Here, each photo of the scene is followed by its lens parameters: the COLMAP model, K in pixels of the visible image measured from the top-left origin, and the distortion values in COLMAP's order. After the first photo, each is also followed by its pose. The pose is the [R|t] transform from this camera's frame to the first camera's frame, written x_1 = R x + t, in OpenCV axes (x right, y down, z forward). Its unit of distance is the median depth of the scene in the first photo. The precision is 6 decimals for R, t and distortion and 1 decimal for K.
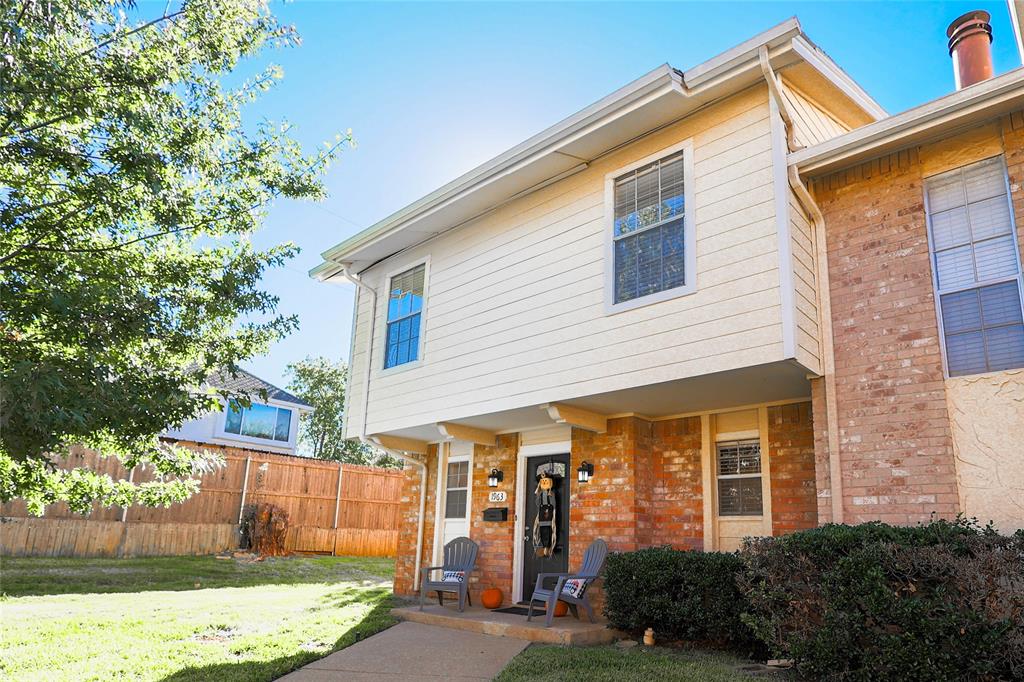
lens RADIAL K [[493.4, 0, 544.8], [0, 493.4, 466.6], [0, 0, 1]] dist [0.004630, -0.003702]
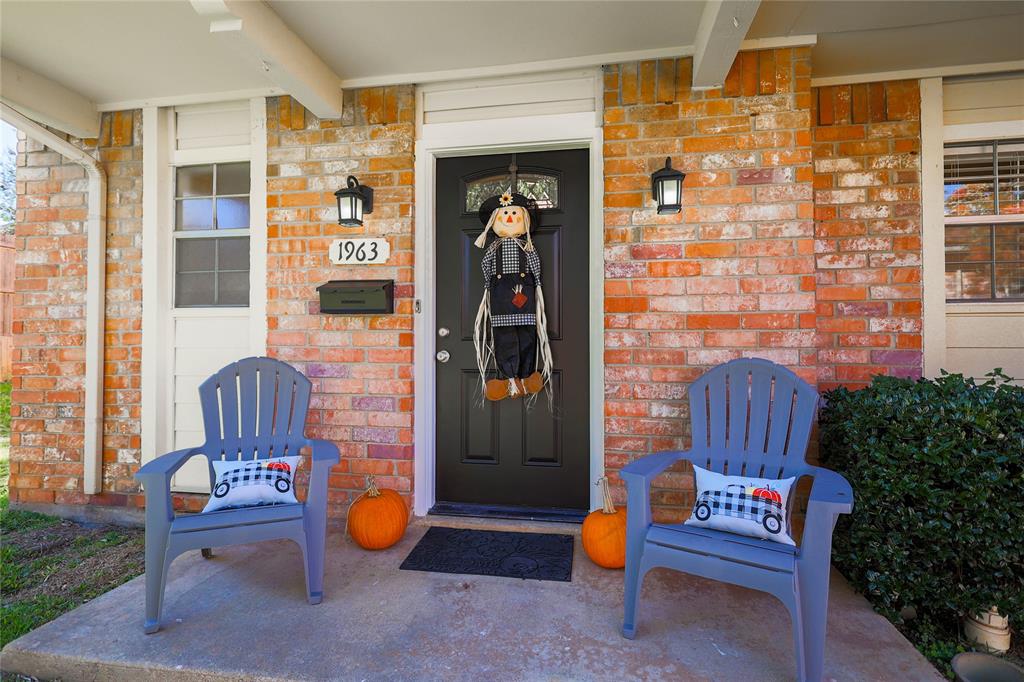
lens RADIAL K [[493.4, 0, 486.0], [0, 493.4, 349.3], [0, 0, 1]] dist [0.004630, -0.003702]
pose [[0.876314, -0.022185, 0.481229, -0.203528], [-0.054458, 0.987974, 0.144713, 0.077883], [-0.478652, -0.153021, 0.864567, 0.626734]]
